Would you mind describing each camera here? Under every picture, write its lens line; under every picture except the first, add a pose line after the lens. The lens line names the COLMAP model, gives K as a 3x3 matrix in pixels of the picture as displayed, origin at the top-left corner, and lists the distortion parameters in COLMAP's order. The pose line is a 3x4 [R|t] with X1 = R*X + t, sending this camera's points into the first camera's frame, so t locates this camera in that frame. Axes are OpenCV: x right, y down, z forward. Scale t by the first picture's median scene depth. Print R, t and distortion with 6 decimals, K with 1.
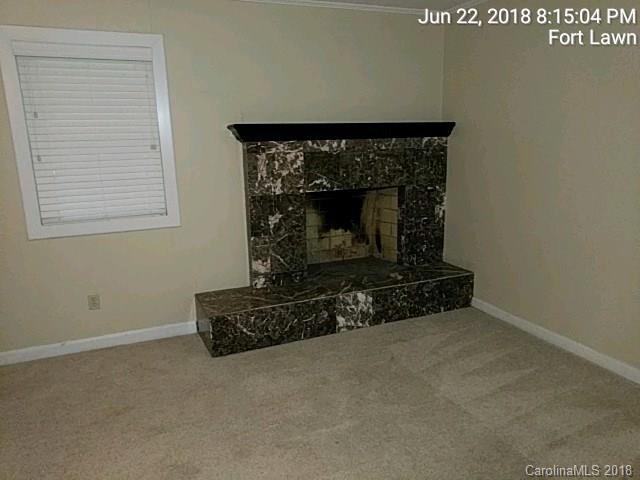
lens RADIAL K [[478.1, 0, 320.0], [0, 478.1, 240.2], [0, 0, 1]] dist [0.006429, 0.004102]
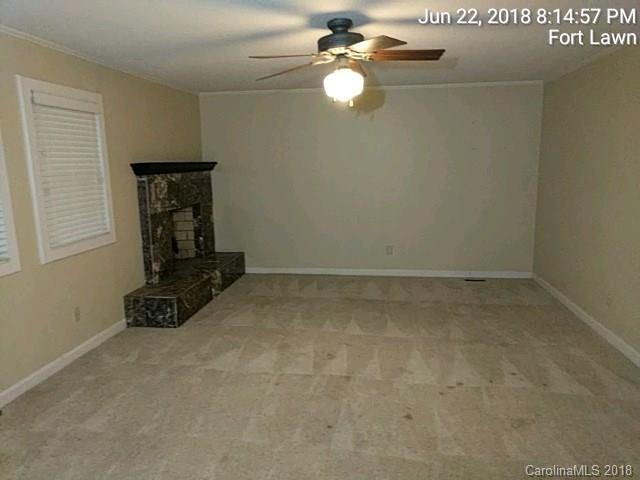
lens RADIAL K [[478.1, 0, 321.2], [0, 478.1, 240.8], [0, 0, 1]] dist [0.006429, 0.004102]
pose [[0.522087, -0.132127, 0.842596, -1.012725], [0.195423, 0.980177, 0.032614, 0.030246], [-0.830202, 0.147635, 0.537558, -0.117664]]
